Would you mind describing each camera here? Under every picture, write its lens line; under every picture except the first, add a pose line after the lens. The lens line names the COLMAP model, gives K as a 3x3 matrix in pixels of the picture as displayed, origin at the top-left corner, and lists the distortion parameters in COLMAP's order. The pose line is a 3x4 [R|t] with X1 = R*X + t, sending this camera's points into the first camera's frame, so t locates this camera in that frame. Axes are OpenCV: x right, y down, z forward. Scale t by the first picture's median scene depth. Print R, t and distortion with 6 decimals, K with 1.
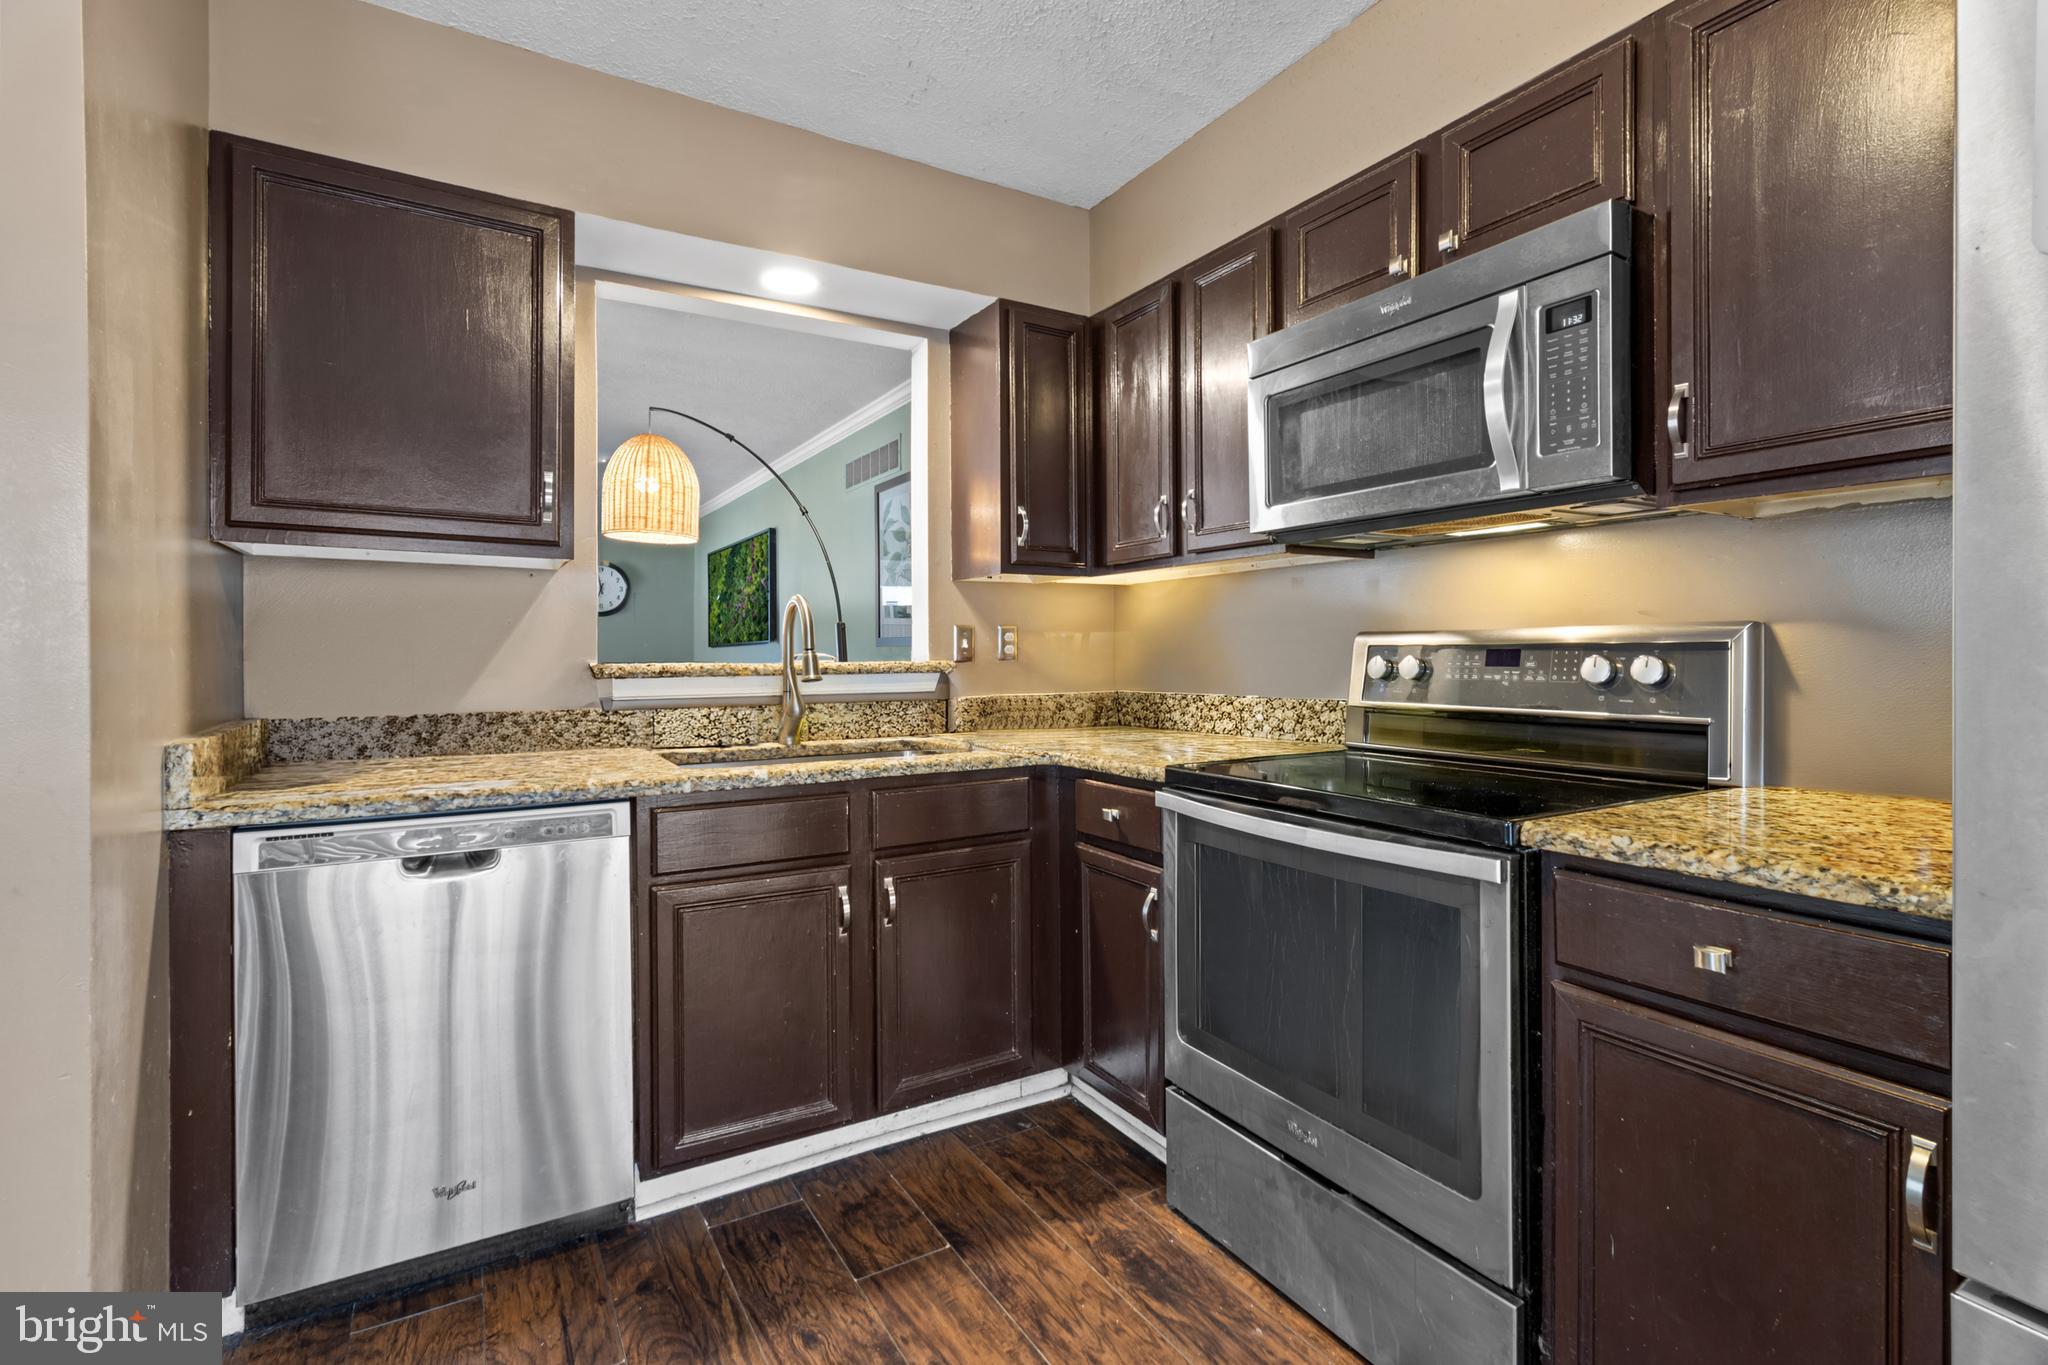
lens RADIAL K [[949.2, 0, 1031.7], [0, 949.2, 659.1], [0, 0, 1]] dist [0.002298, 0.001215]
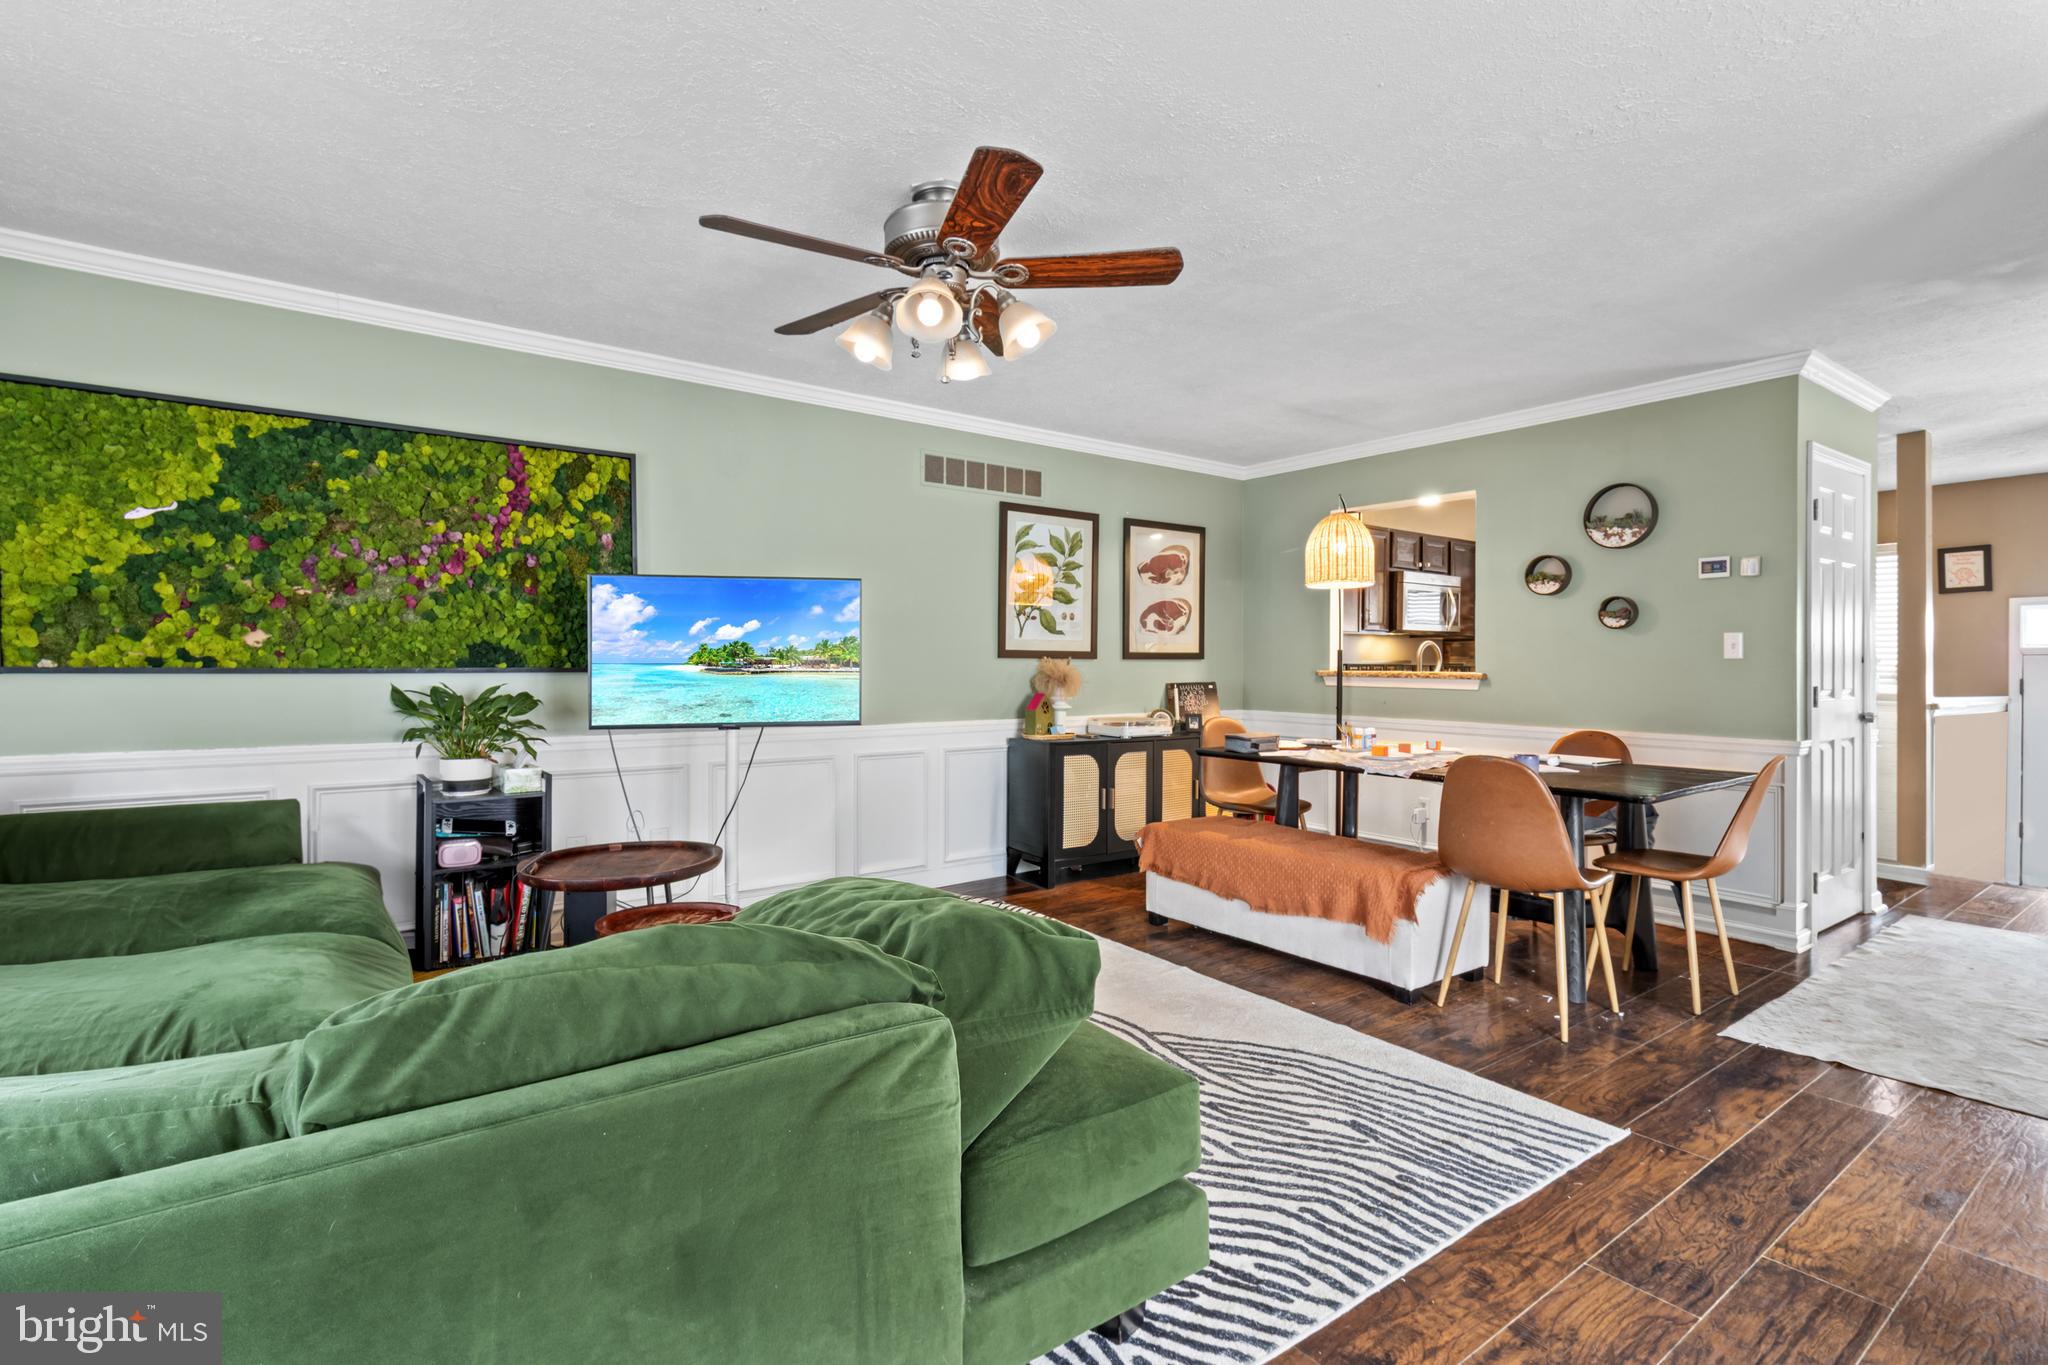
lens RADIAL K [[949.2, 0, 1031.7], [0, 949.2, 659.1], [0, 0, 1]] dist [0.002298, 0.001215]
pose [[-0.092864, 0.006328, 0.995659, -3.225965], [0.000180, 0.999980, -0.006339, -0.013184], [-0.995679, -0.000409, -0.092863, 2.870431]]
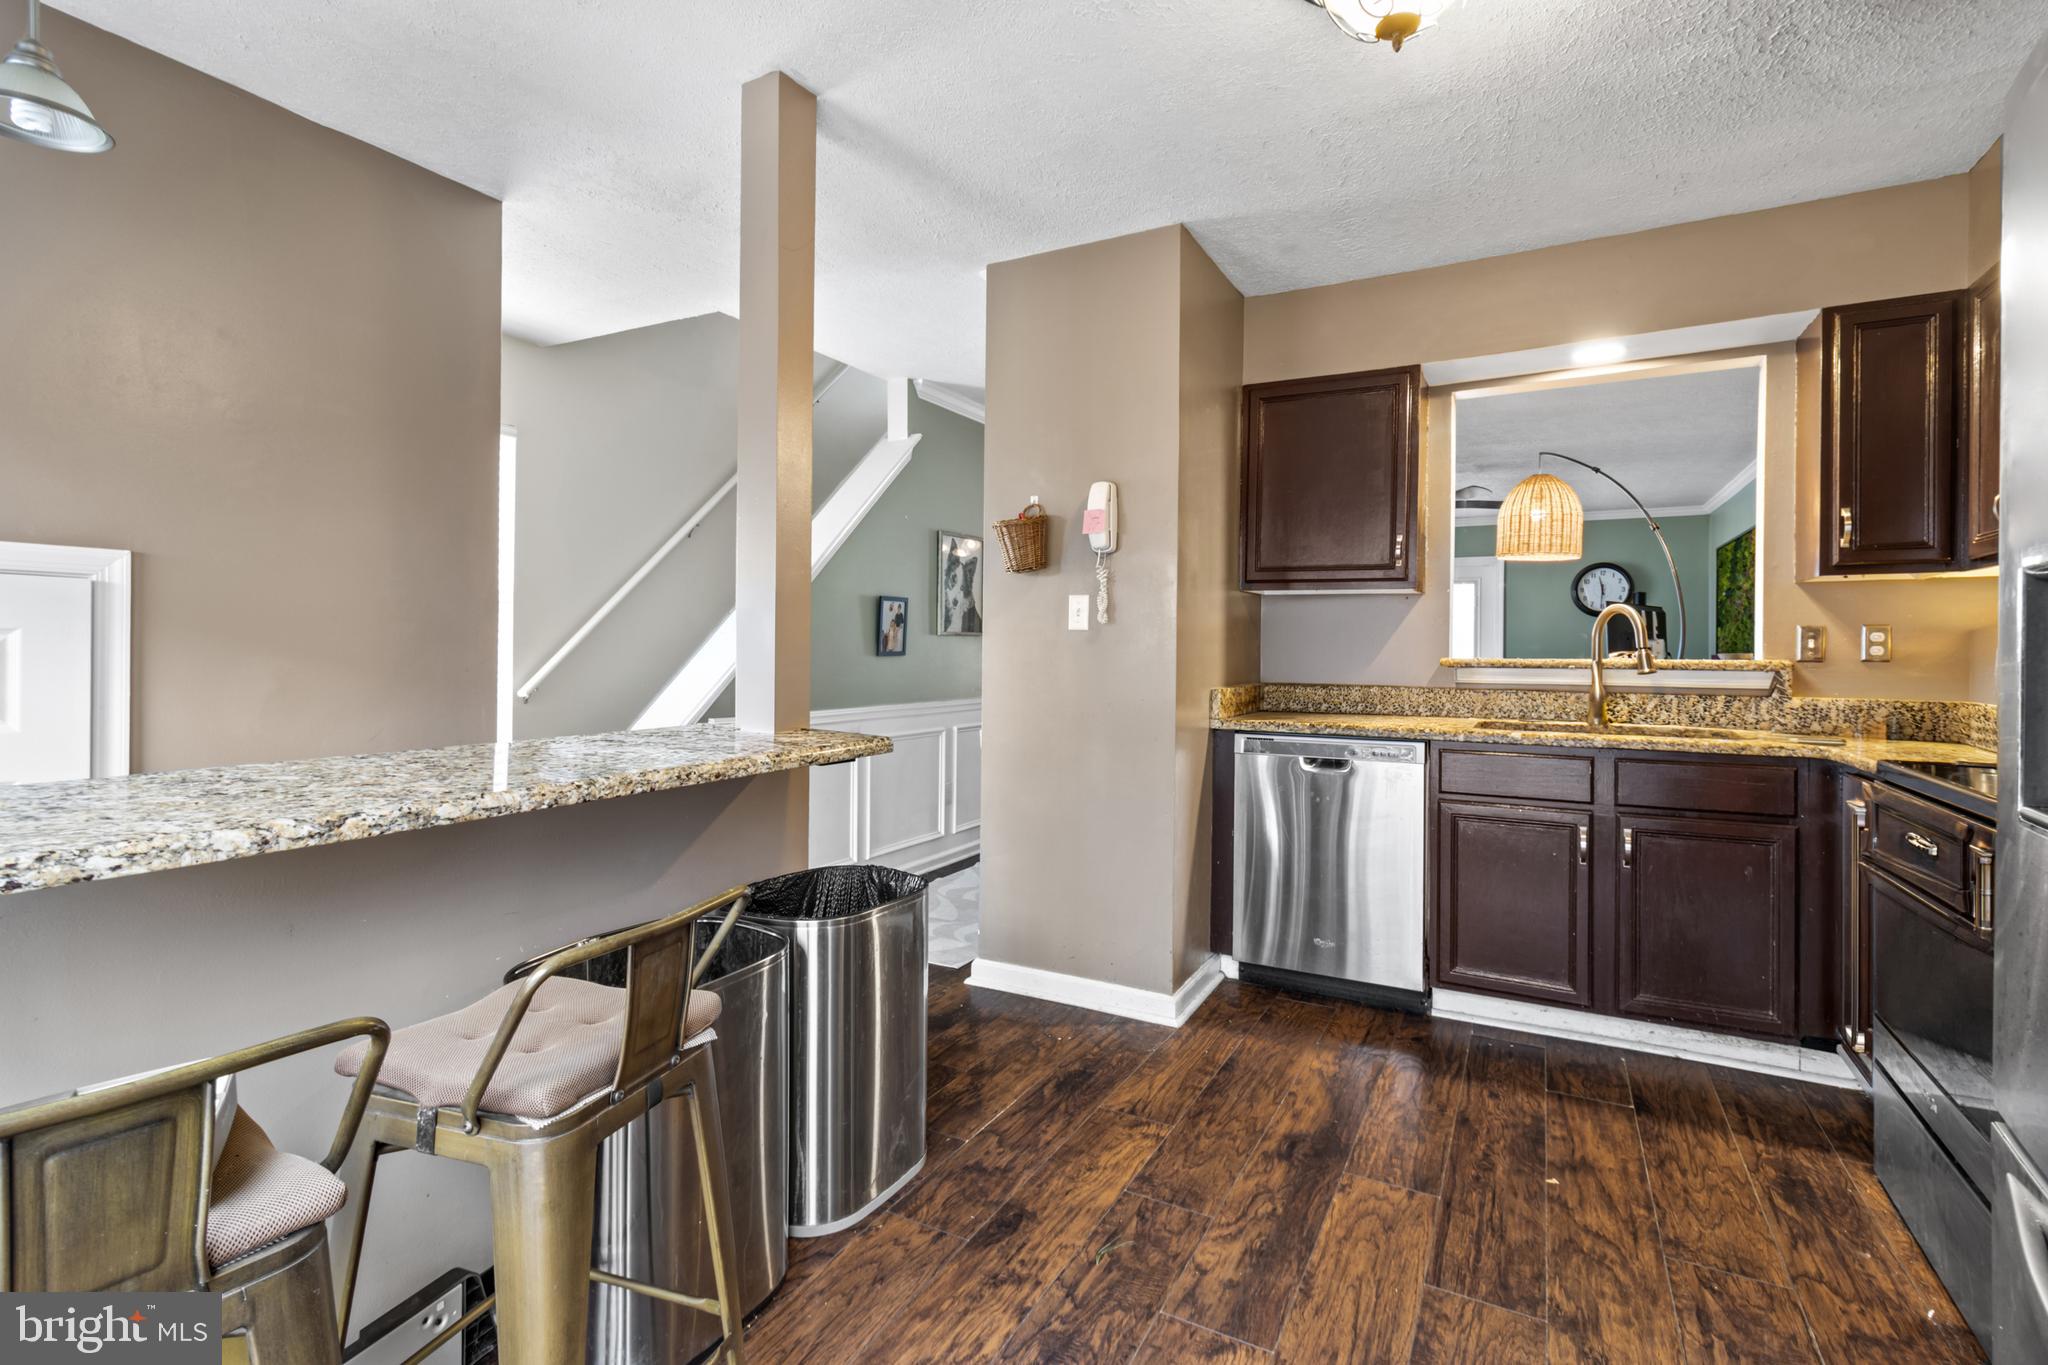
lens RADIAL K [[964.0, 0, 1026.0], [0, 964.0, 631.7], [0, 0, 1]] dist [0.001412, 0.000045]
pose [[0.508303, -0.007734, -0.861143, 0.617808], [-0.015272, 0.999721, -0.017993, 0.003882], [0.861043, 0.022297, 0.508044, -0.389744]]
